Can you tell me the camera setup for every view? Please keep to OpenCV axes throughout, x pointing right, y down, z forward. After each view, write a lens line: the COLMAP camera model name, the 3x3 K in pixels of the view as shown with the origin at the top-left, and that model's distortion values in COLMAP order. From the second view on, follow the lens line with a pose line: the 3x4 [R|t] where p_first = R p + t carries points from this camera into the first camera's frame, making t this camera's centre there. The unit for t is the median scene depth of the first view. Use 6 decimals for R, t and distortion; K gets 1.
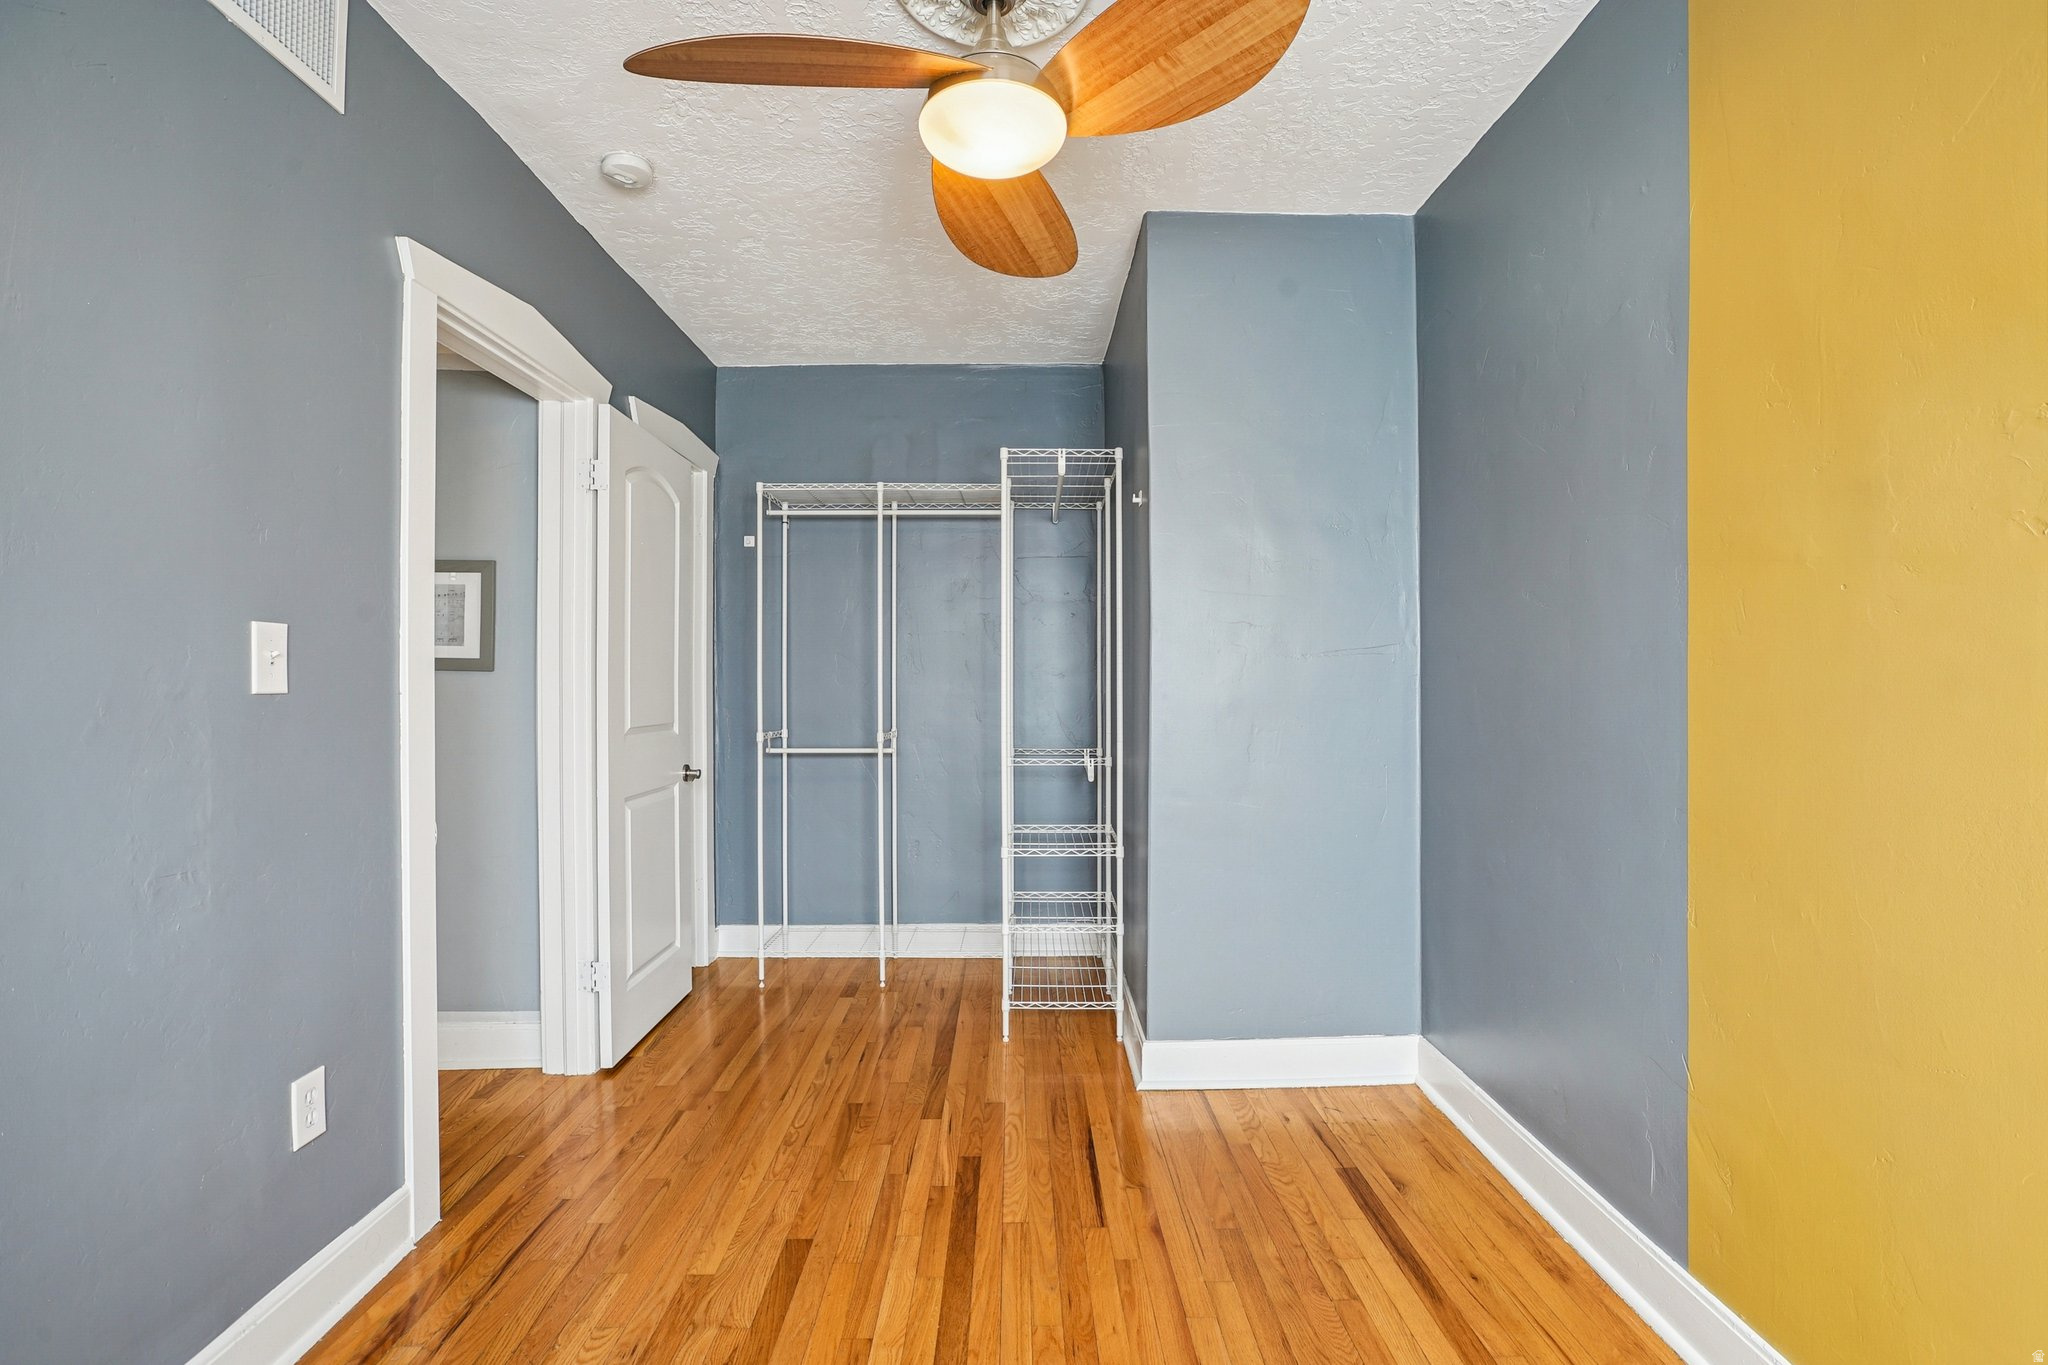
lens RADIAL K [[932.0, 0, 1038.2], [0, 932.0, 686.6], [0, 0, 1]] dist [-0.048274, 0.024708]
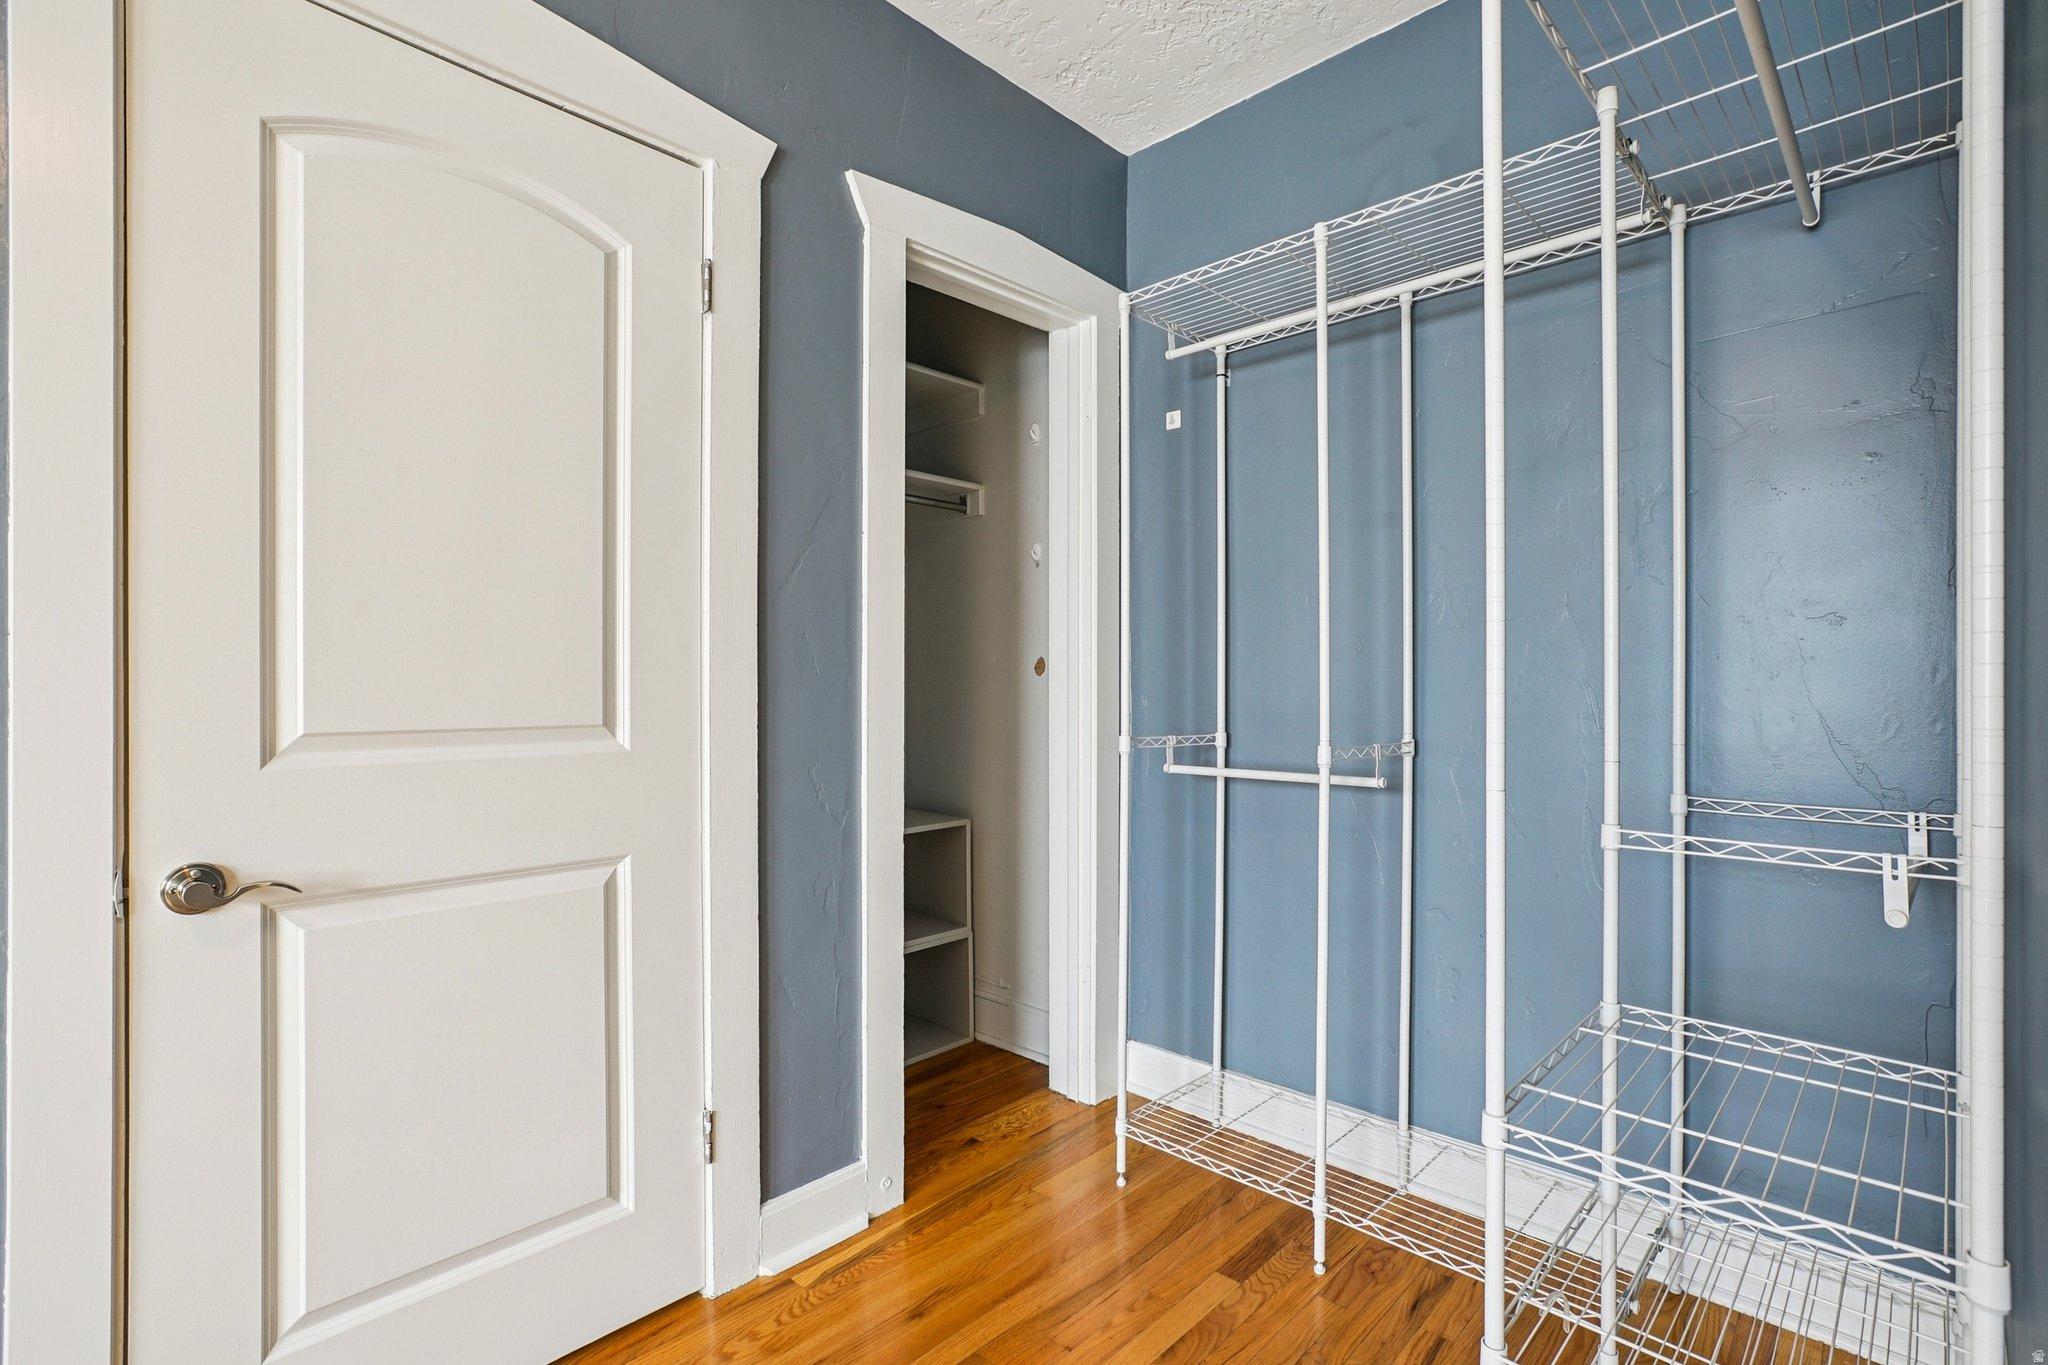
lens RADIAL K [[937.8, 0, 1057.9], [0, 937.8, 692.7], [0, 0, 1]] dist [-0.047707, 0.026903]
pose [[0.714980, 0.005285, -0.699125, 0.104804], [-0.007224, 0.999974, 0.000172, 0.035356], [0.699107, 0.004928, 0.715000, 0.857660]]
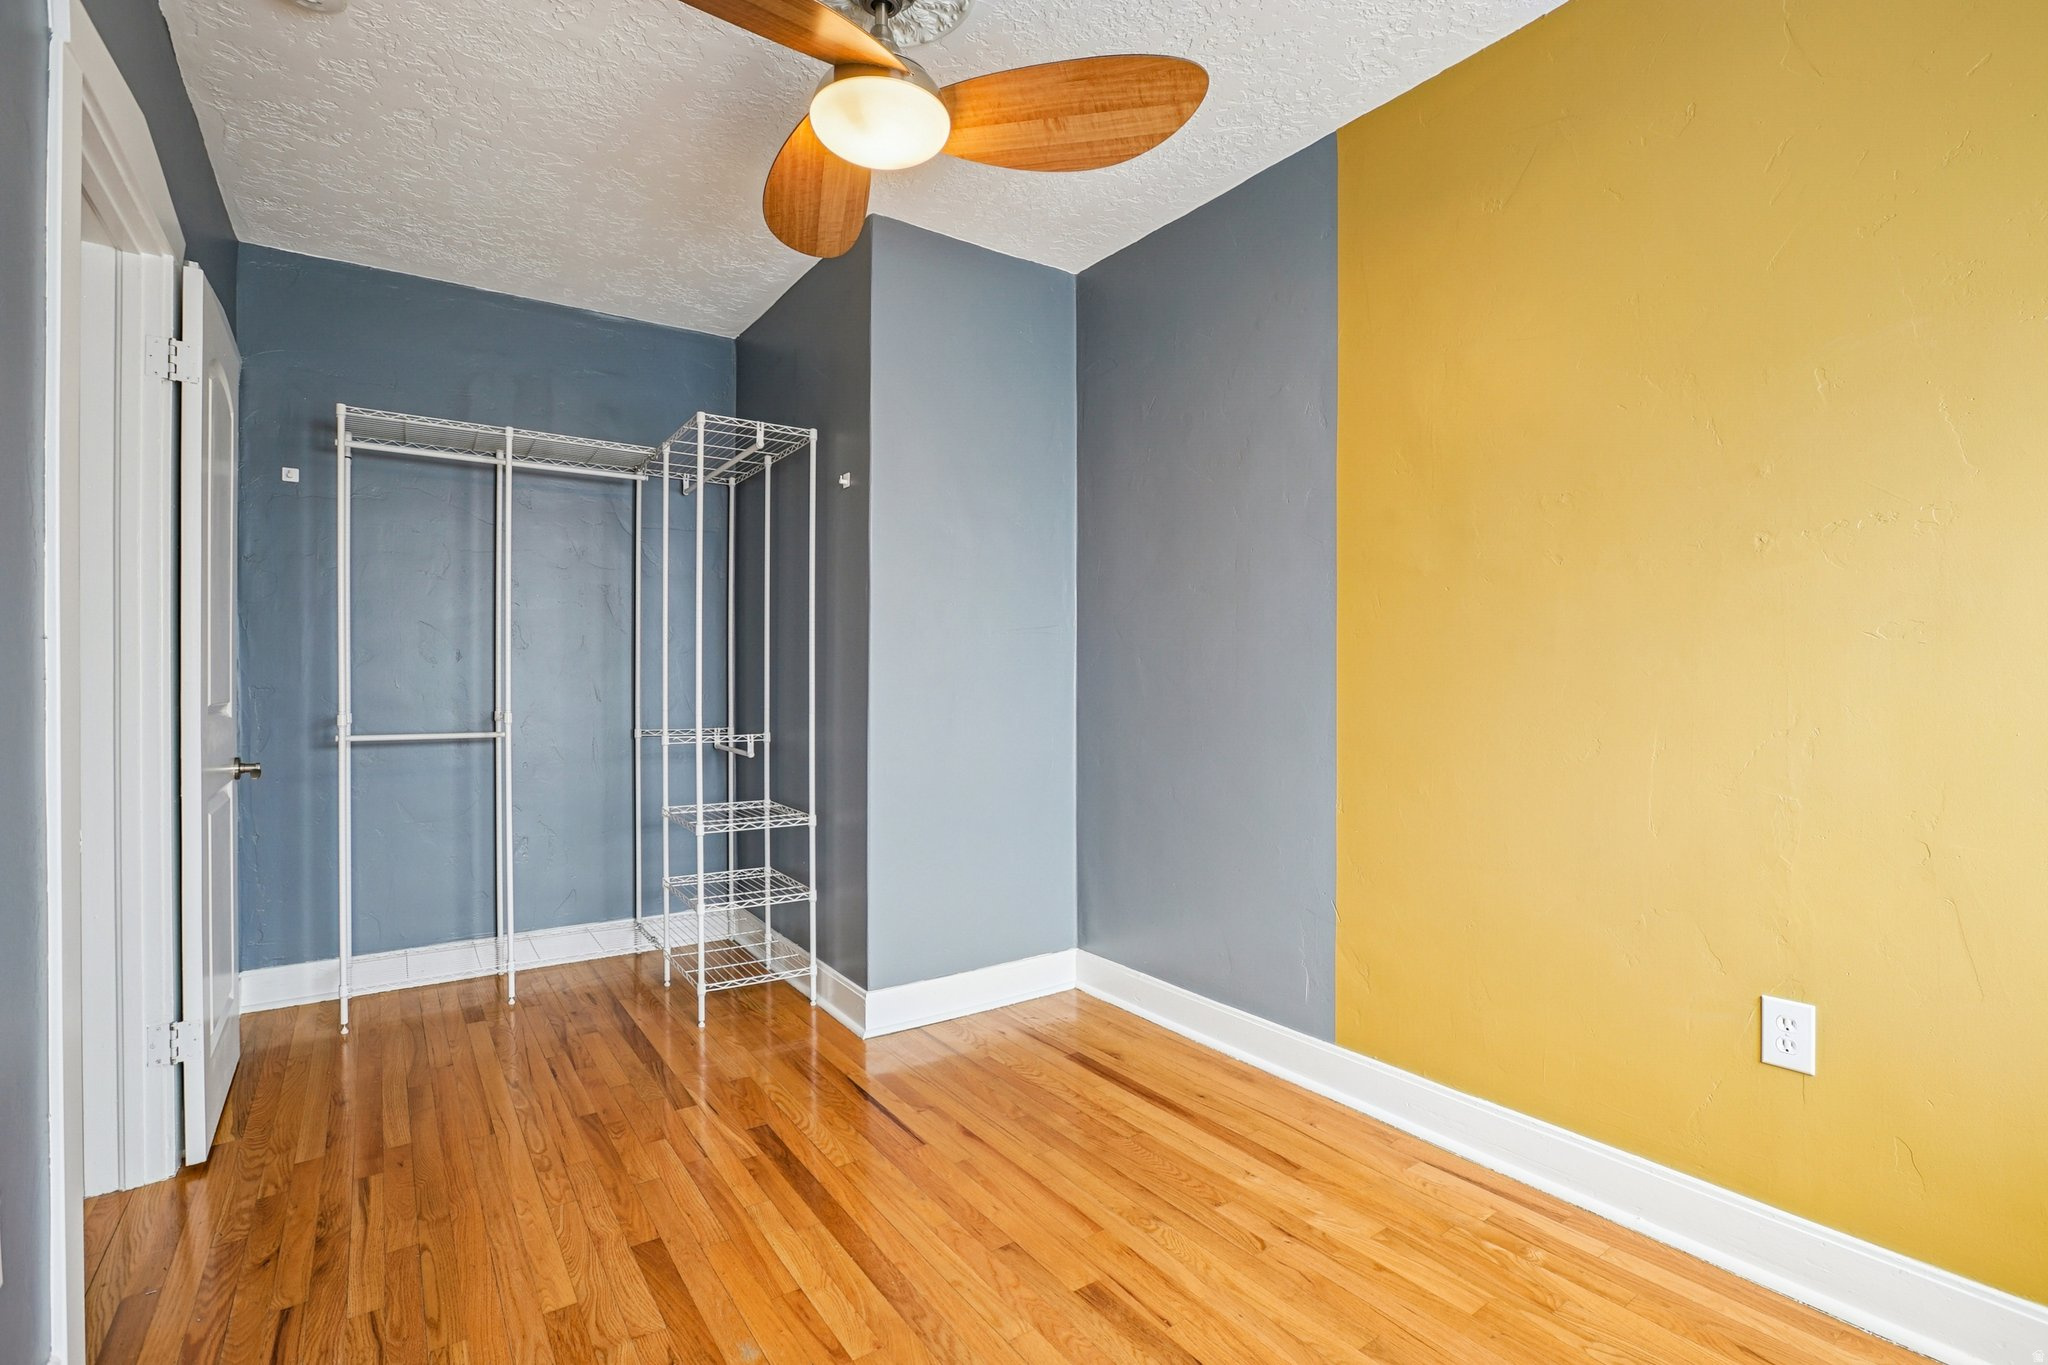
lens RADIAL K [[929.0, 0, 1037.7], [0, 929.0, 680.5], [0, 0, 1]] dist [-0.050965, 0.026855]
pose [[0.829232, -0.000387, 0.558904, -0.362262], [0.001475, 0.999998, -0.001496, 0.031542], [-0.558902, 0.002065, 0.829231, 0.014077]]
